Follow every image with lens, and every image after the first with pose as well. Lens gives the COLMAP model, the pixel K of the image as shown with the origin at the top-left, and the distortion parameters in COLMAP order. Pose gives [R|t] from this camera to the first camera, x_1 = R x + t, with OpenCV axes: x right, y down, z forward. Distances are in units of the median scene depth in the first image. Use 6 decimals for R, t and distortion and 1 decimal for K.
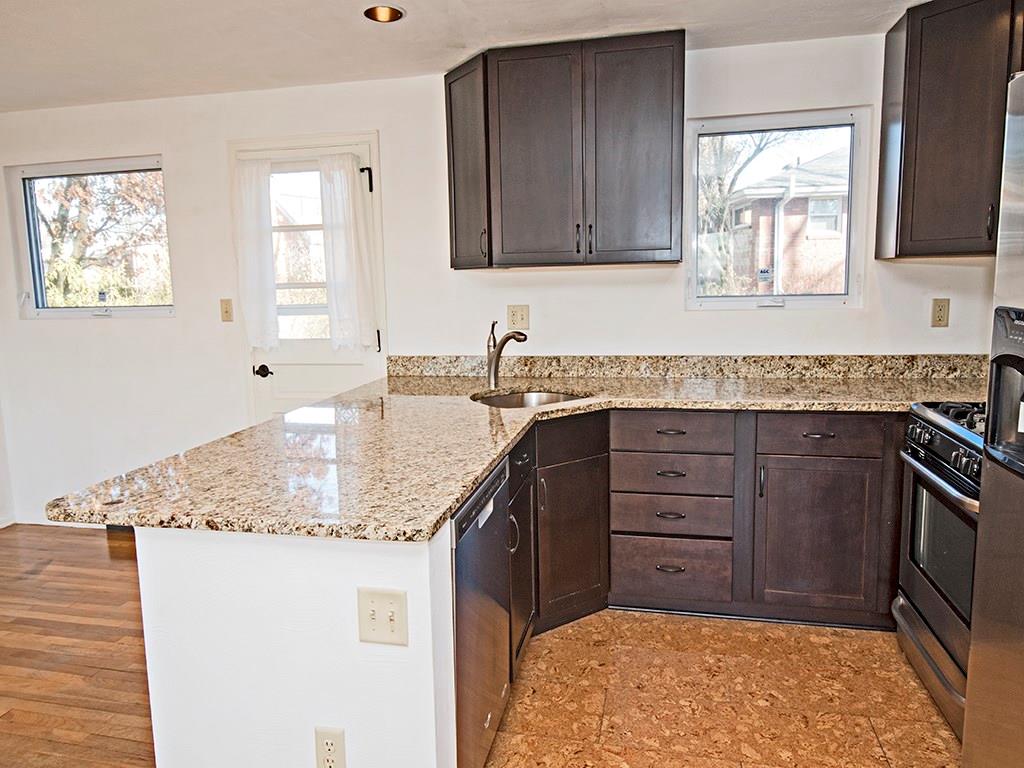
lens RADIAL K [[657.7, 0, 527.6], [0, 657.7, 357.5], [0, 0, 1]] dist [0.011026, 0.000579]
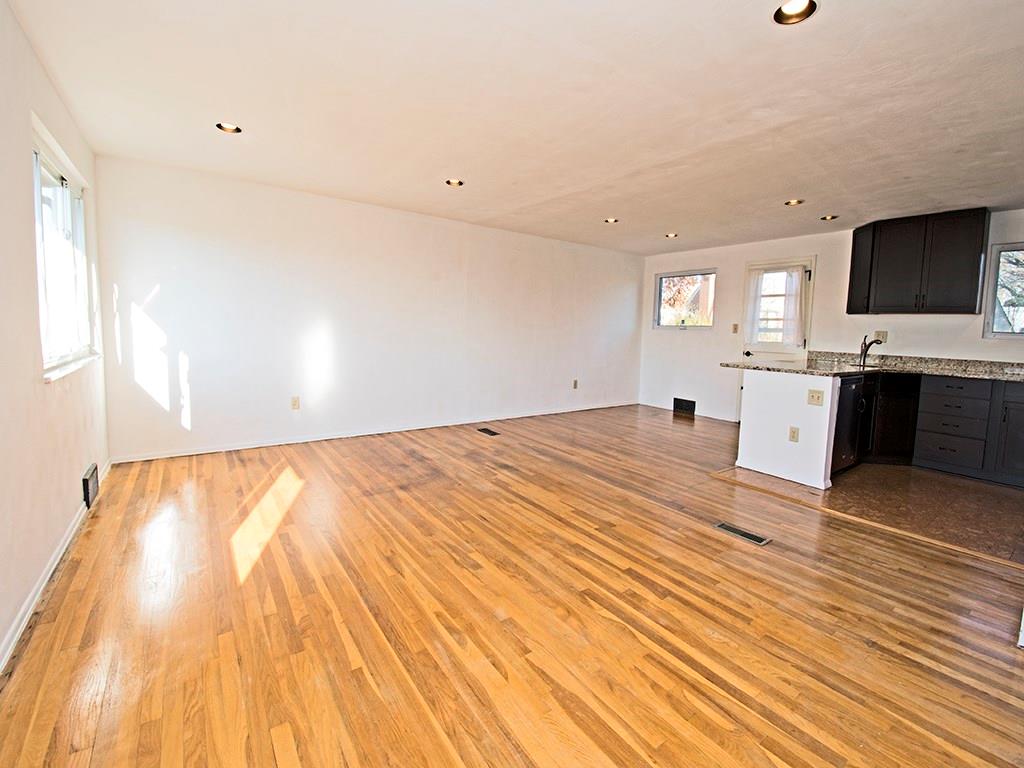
lens RADIAL K [[449.8, 0, 528.3], [0, 449.8, 364.9], [0, 0, 1]] dist [0.003980, -0.013362]
pose [[0.750500, 0.104347, -0.652580, 0.104270], [-0.131857, 0.991245, 0.006858, 0.203897], [0.647583, 0.080900, 0.757689, -1.021171]]
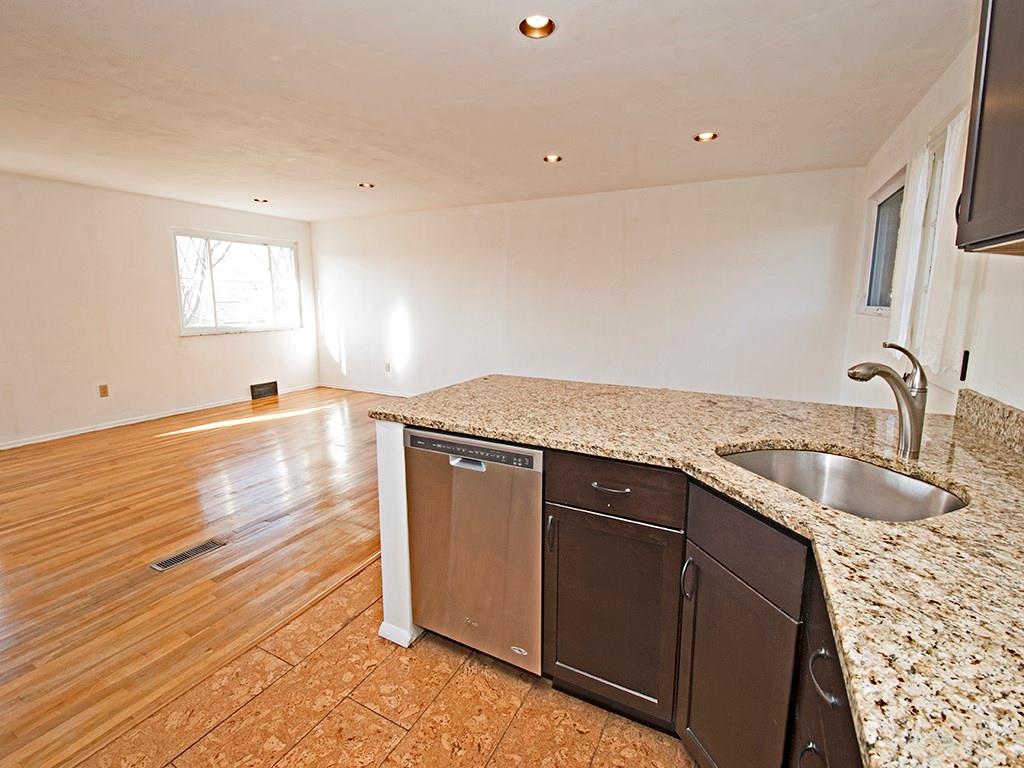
lens RADIAL K [[452.0, 0, 523.2], [0, 452.0, 366.5], [0, 0, 1]] dist [0.003940, -0.017688]
pose [[-0.253939, 0.168055, -0.952509, 0.440055], [-0.118170, 0.972022, 0.203001, -0.080953], [0.959975, 0.164108, -0.226975, 0.802053]]
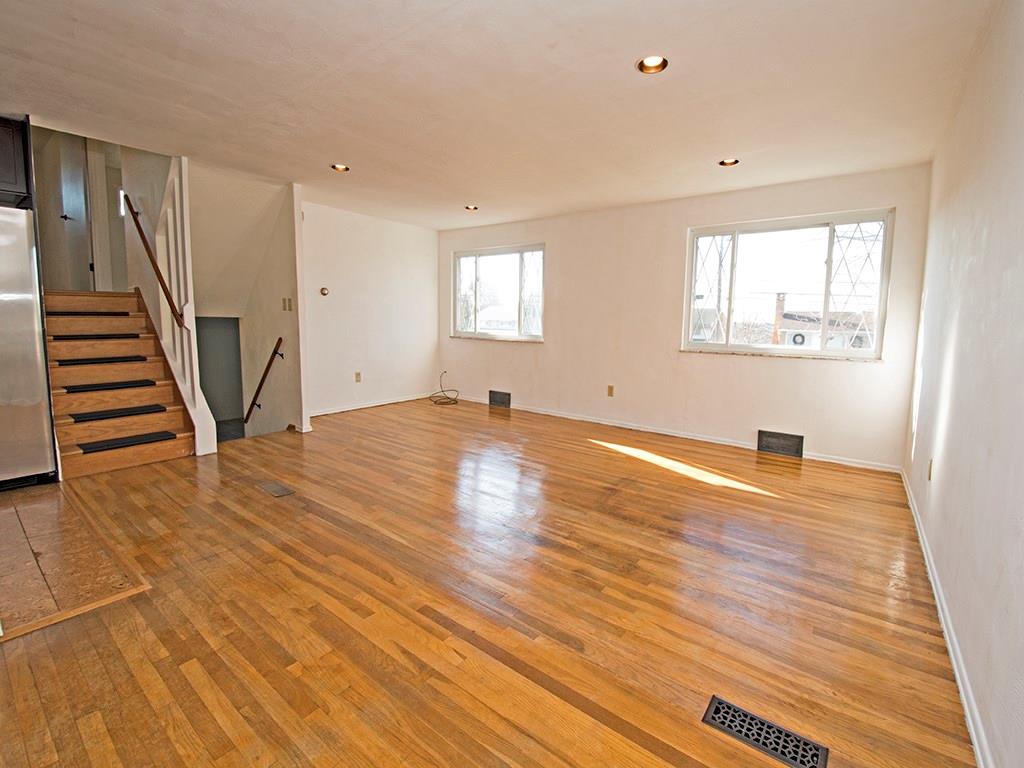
lens RADIAL K [[449.8, 0, 528.3], [0, 449.8, 364.9], [0, 0, 1]] dist [0.003980, -0.013362]
pose [[-0.910940, -0.031852, 0.411307, -1.150013], [0.054127, 0.979168, 0.195706, 0.038001], [-0.408972, 0.200539, -0.890239, 0.721467]]
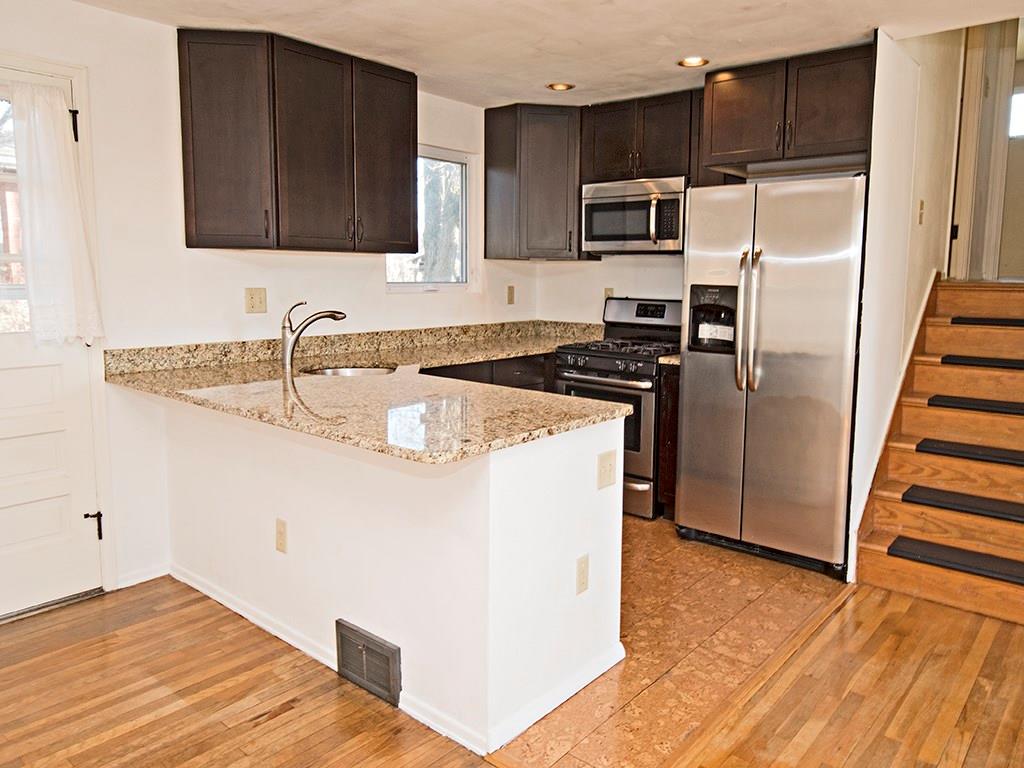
lens RADIAL K [[742.2, 0, 527.2], [0, 742.2, 351.9], [0, 0, 1]] dist [0.010971, 0.001755]
pose [[0.468894, -0.064980, 0.880861, -0.949114], [0.081870, 0.996194, 0.029908, 0.017408], [-0.879452, 0.058093, 0.472429, 0.148720]]
